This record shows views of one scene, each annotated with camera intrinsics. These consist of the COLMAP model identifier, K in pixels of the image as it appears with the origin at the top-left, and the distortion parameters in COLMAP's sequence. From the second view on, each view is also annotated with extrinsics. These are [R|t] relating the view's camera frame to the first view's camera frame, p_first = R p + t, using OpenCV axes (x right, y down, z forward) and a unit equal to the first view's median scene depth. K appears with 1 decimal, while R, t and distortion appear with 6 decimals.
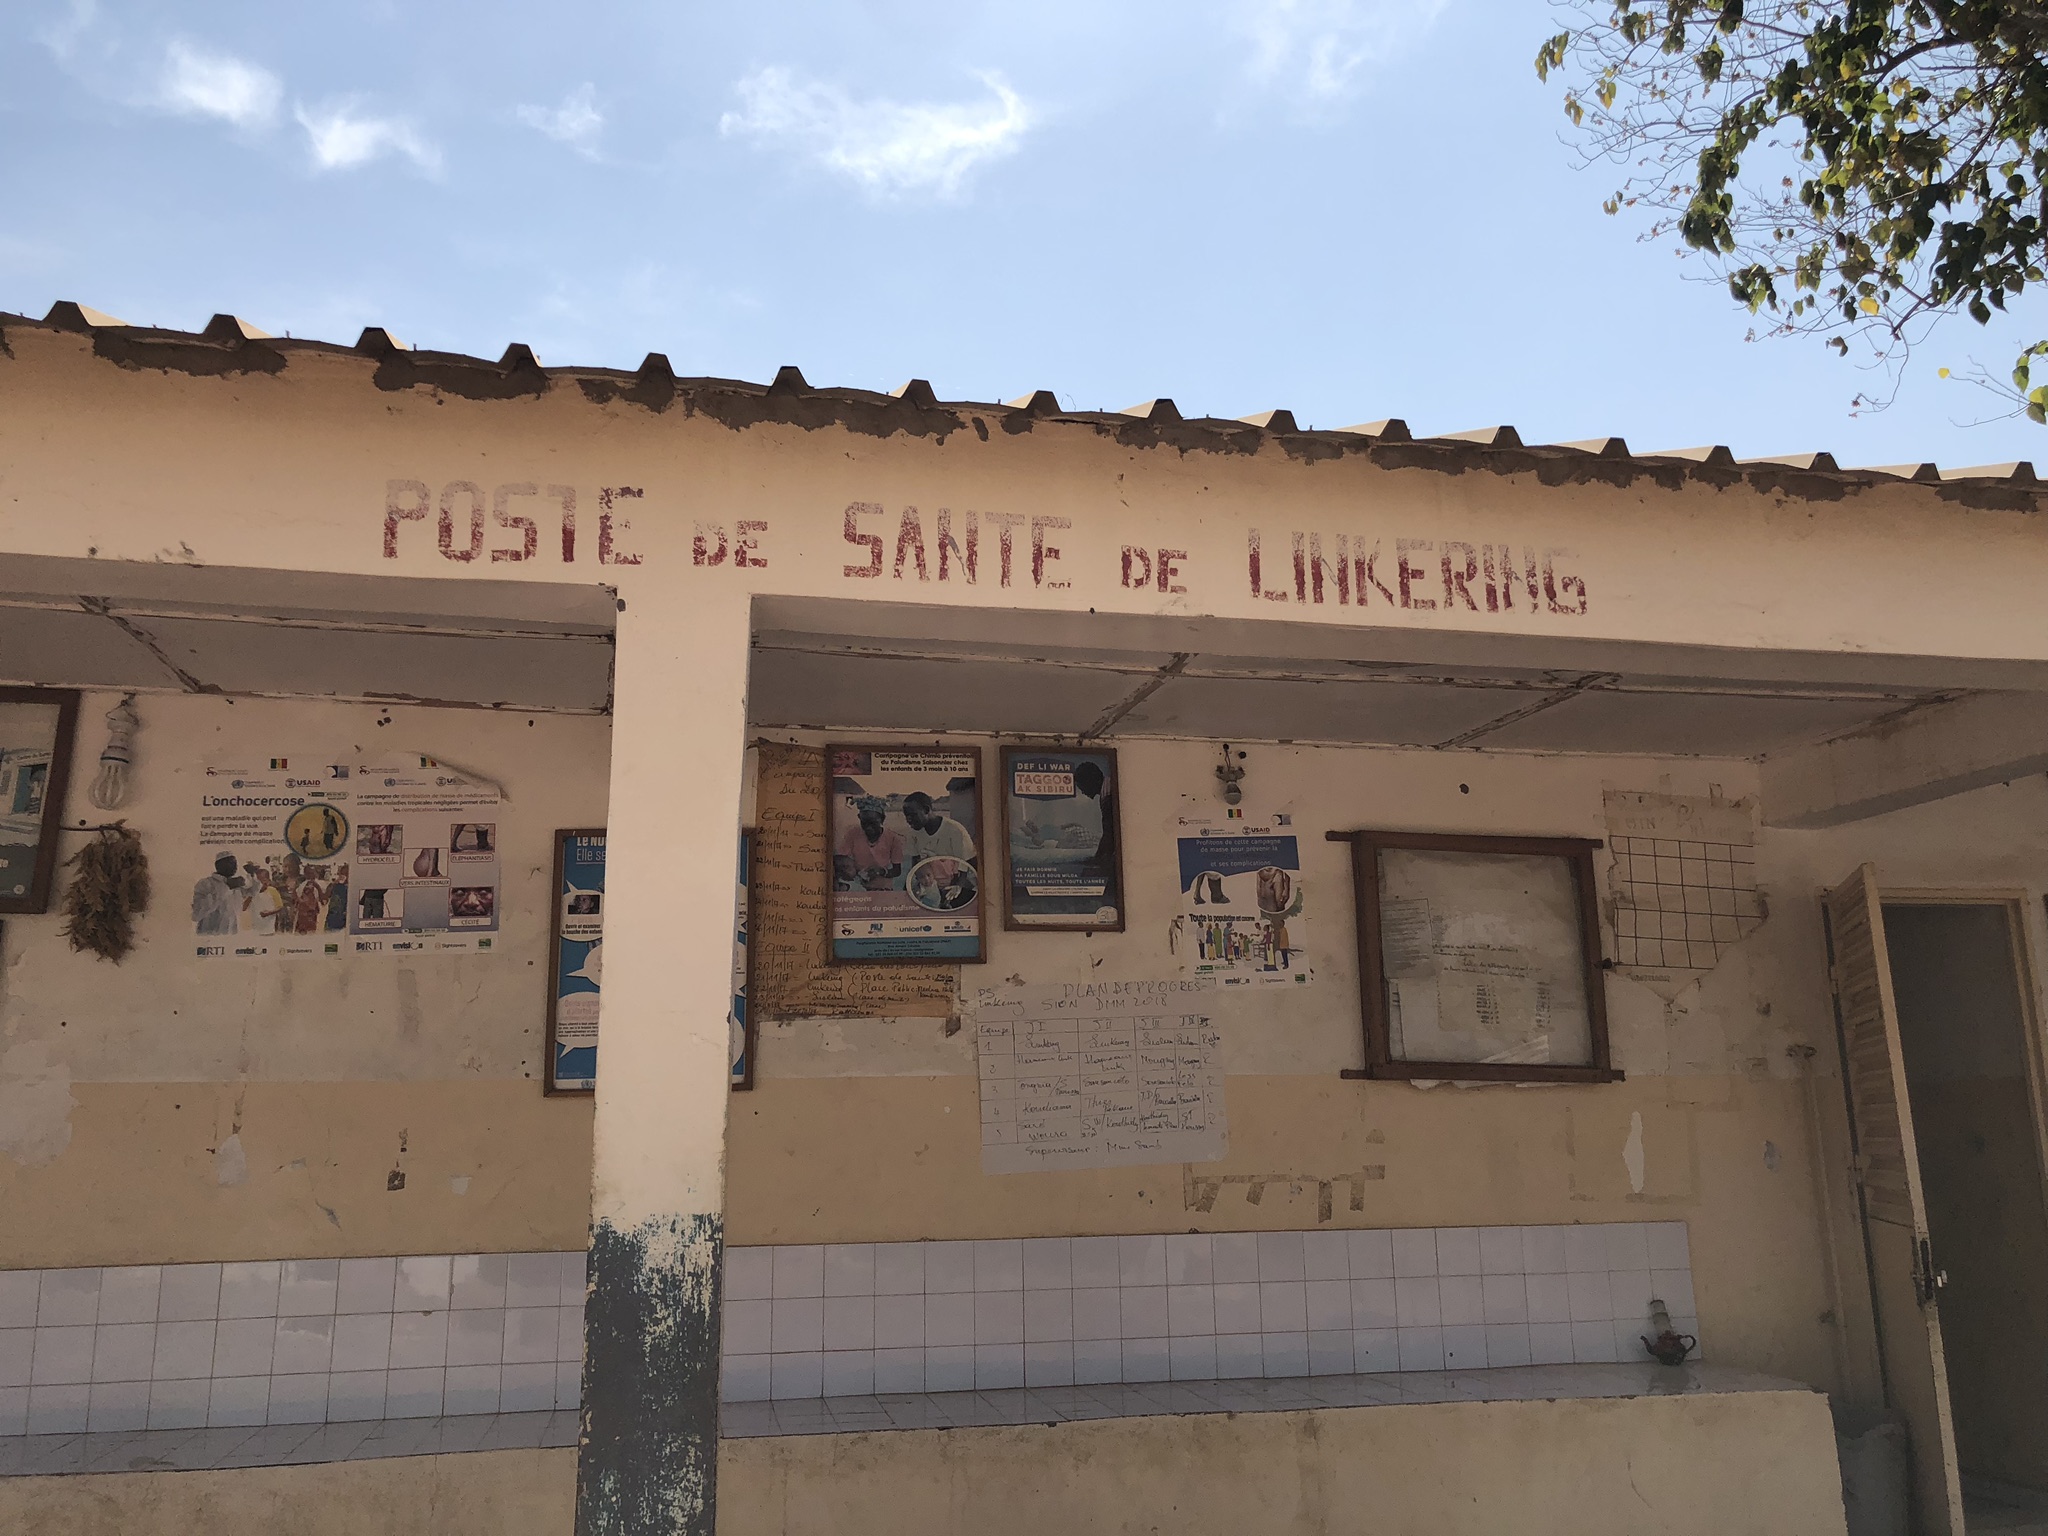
lens RADIAL K [[1699.6, 0, 1022.3], [0, 1699.6, 765.2], [0, 0, 1]] dist [0.030981, -0.027853]
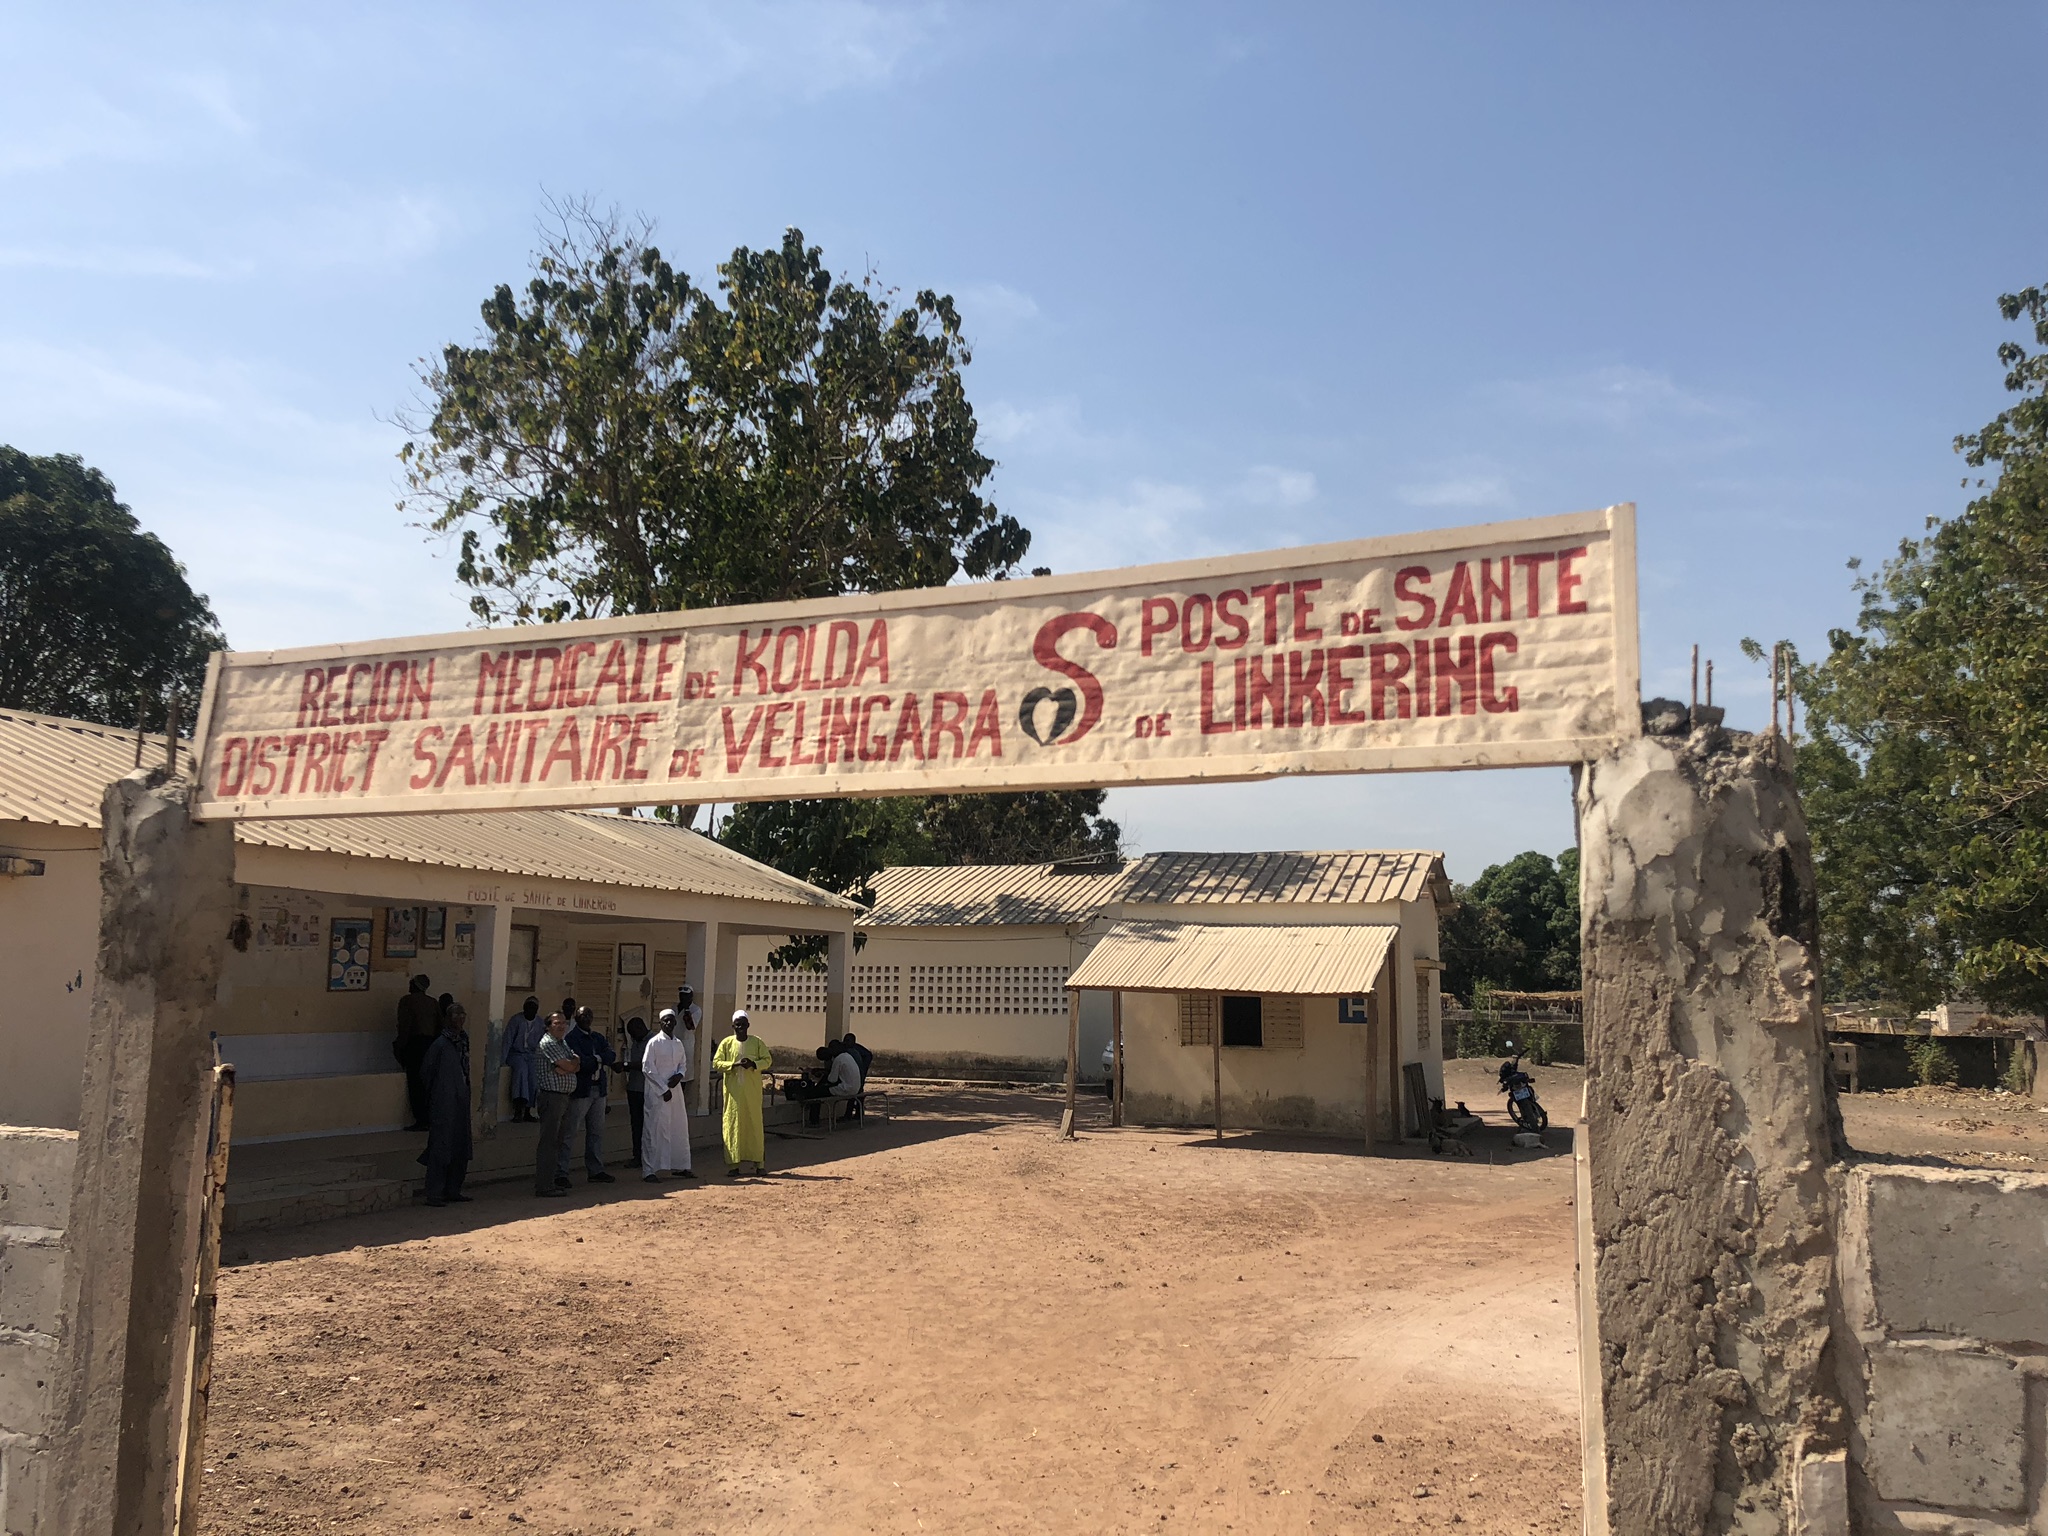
lens RADIAL K [[1699.6, 0, 1024.0], [0, 1699.6, 765.5], [0, 0, 1]] dist [0.030981, -0.027853]
pose [[0.579637, 0.133417, 0.803879, -2.410000], [-0.196338, 0.980309, -0.021129, -0.496482], [-0.790868, -0.145585, 0.594418, -2.286683]]
